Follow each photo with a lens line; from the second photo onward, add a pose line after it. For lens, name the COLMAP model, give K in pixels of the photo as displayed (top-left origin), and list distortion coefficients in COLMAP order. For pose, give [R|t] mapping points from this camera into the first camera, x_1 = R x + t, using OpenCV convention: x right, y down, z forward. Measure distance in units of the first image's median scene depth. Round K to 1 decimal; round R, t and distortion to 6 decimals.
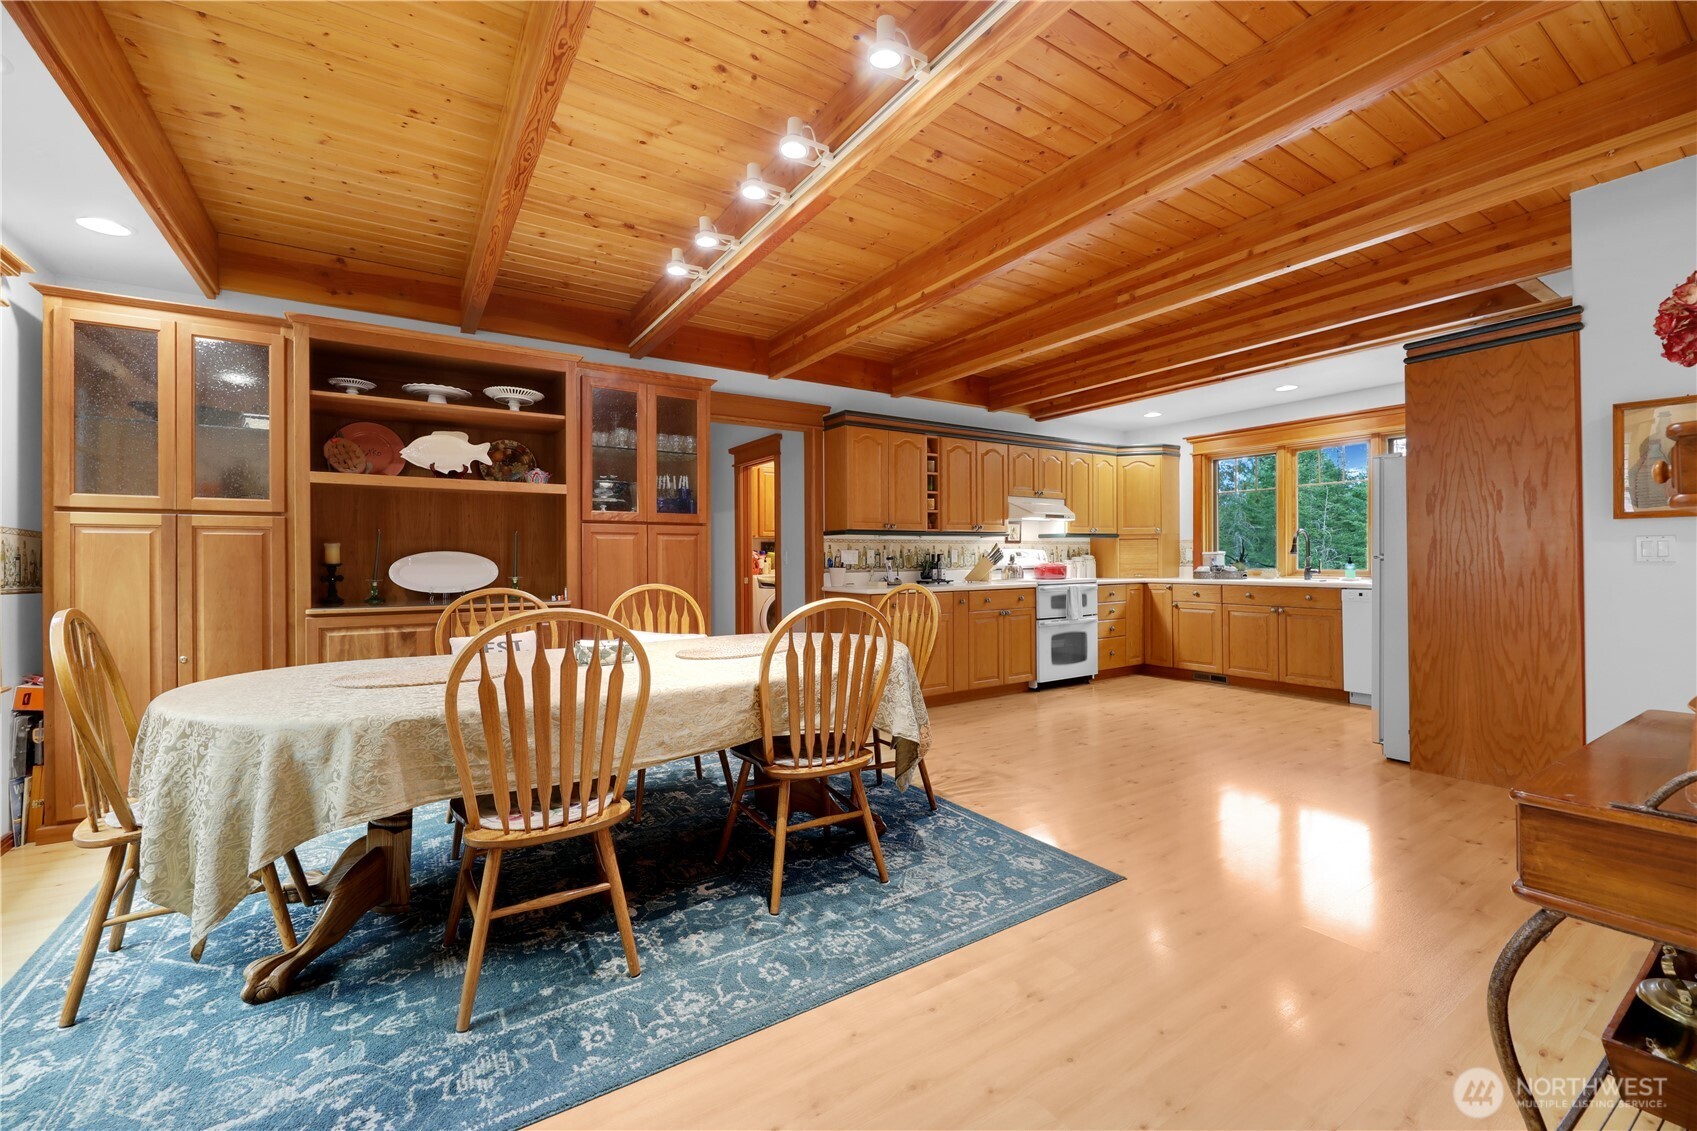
lens RADIAL K [[692.2, 0, 847.6], [0, 692.2, 559.9], [0, 0, 1]] dist [0.001163, -0.003646]
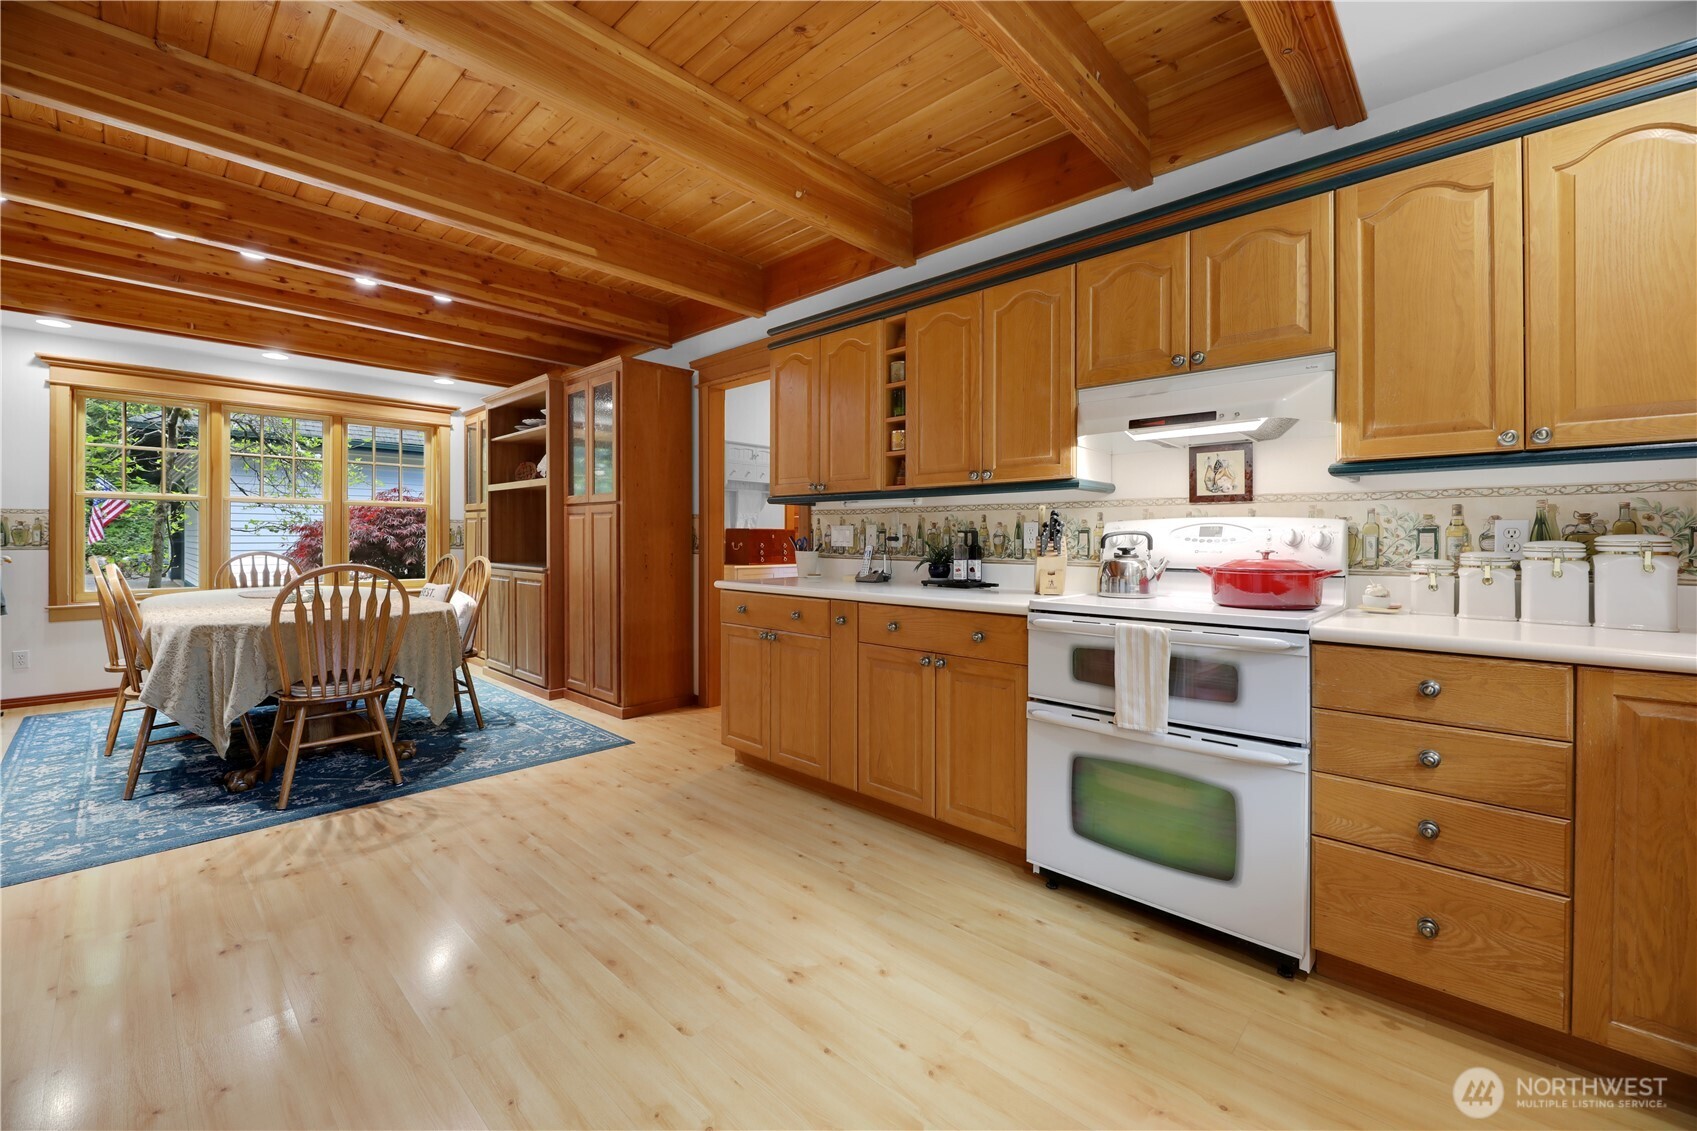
lens RADIAL K [[688.0, 0, 840.3], [0, 688.0, 538.0], [0, 0, 1]] dist [-0.001950, -0.000333]
pose [[0.227996, 0.007494, -0.973633, 0.637371], [-0.009186, 0.999942, 0.005545, -0.005639], [0.973619, 0.007680, 0.228052, 0.820358]]
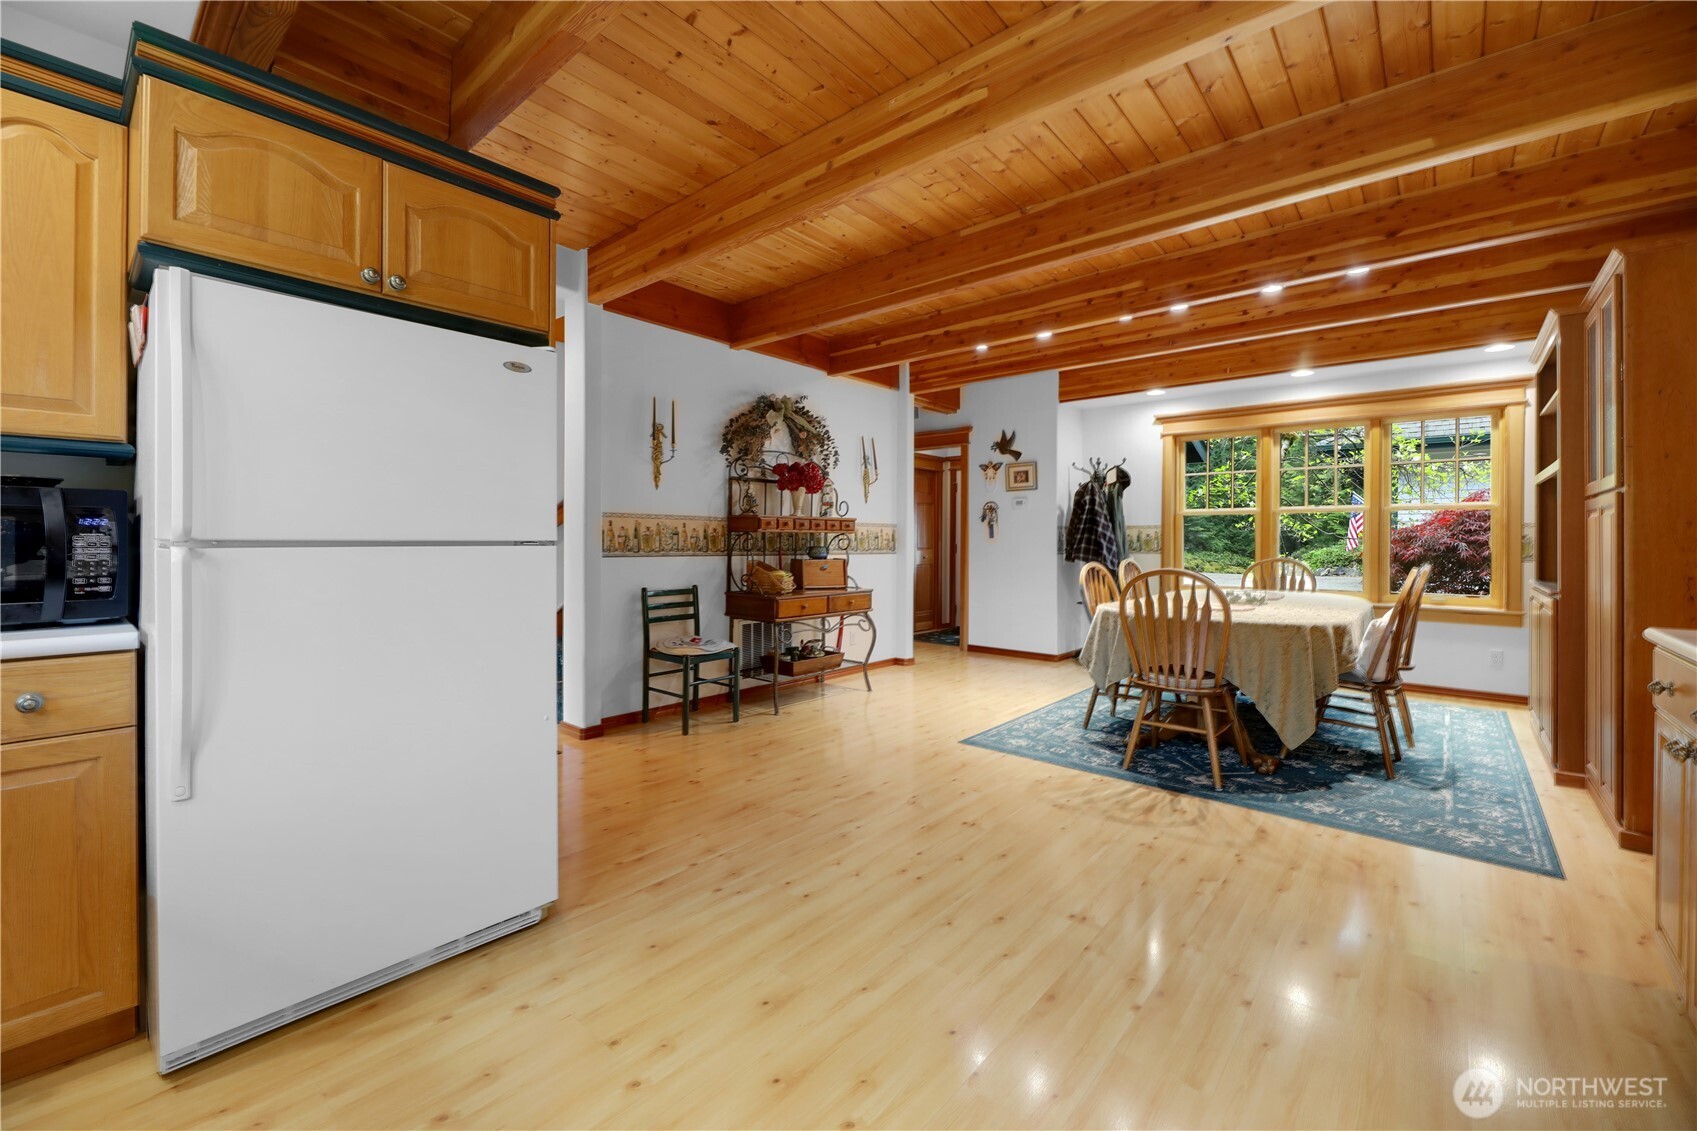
lens RADIAL K [[692.3, 0, 839.7], [0, 692.3, 542.0], [0, 0, 1]] dist [0.000972, -0.004139]
pose [[-0.961981, 0.001375, -0.273114, 0.472723], [-0.000222, 0.999983, 0.005818, -0.005225], [0.273117, 0.005658, -0.961964, 1.055585]]
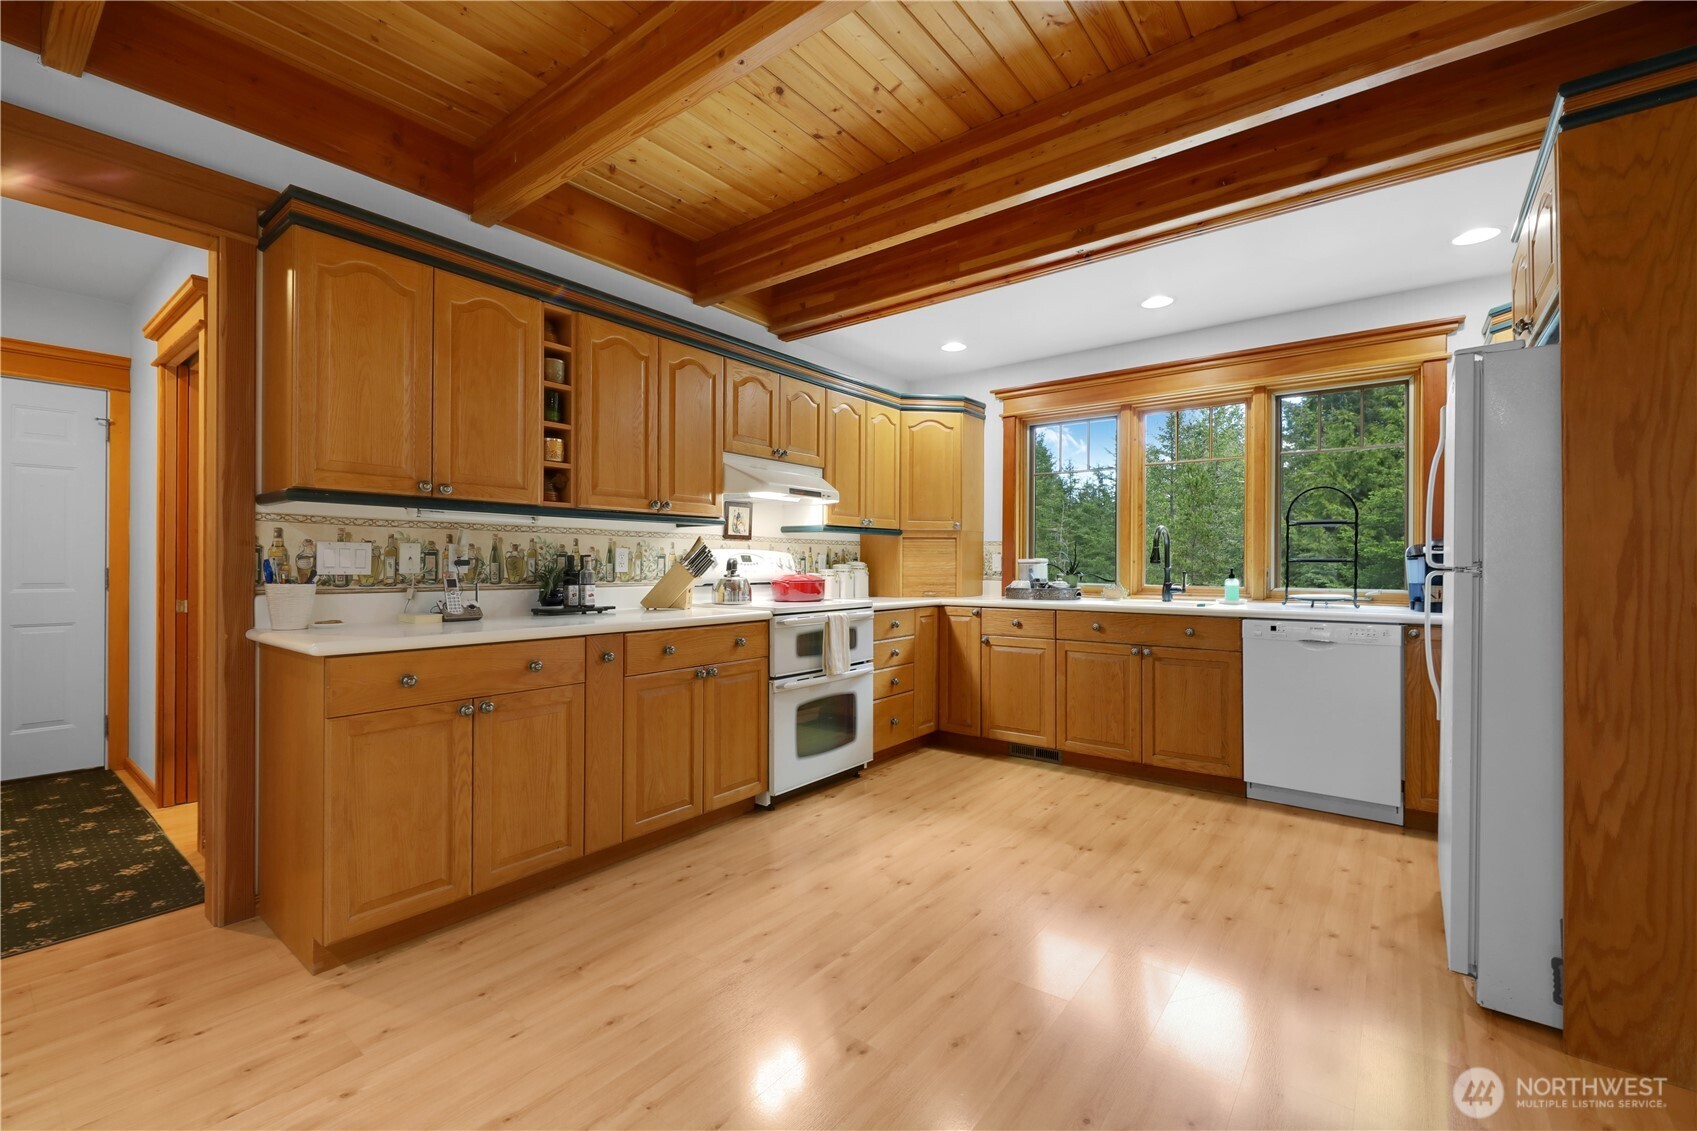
lens RADIAL K [[714.1, 0, 844.8], [0, 714.1, 565.6], [0, 0, 1]] dist [0.001193, -0.003098]
pose [[0.946118, 0.010018, 0.323668, 0.149848], [-0.009015, 0.999949, -0.004596, -0.000348], [-0.323698, 0.001431, 0.946159, 0.462497]]
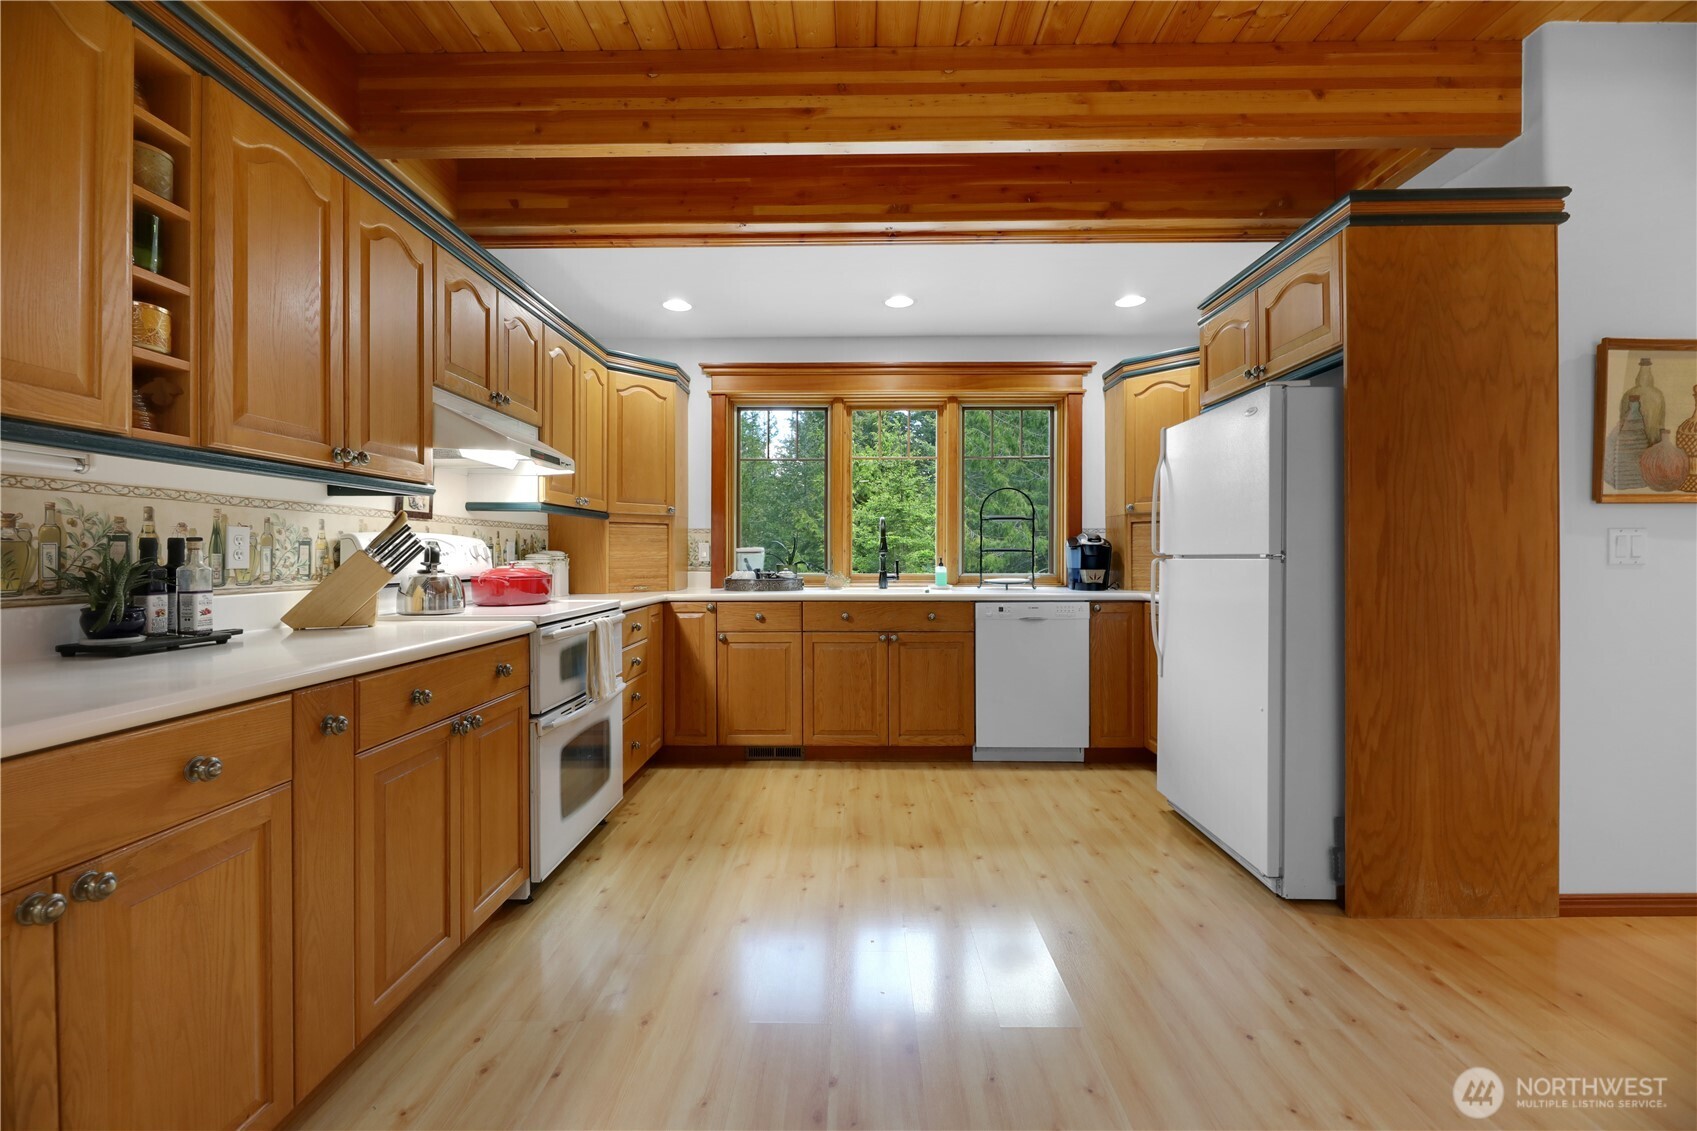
lens RADIAL K [[692.2, 0, 847.6], [0, 692.2, 559.9], [0, 0, 1]] dist [0.001163, -0.003646]
pose [[0.560927, 0.001598, 0.827864, 0.057272], [-0.001196, 0.999999, -0.001120, -0.000079], [-0.827864, -0.000362, 0.560928, 0.655964]]
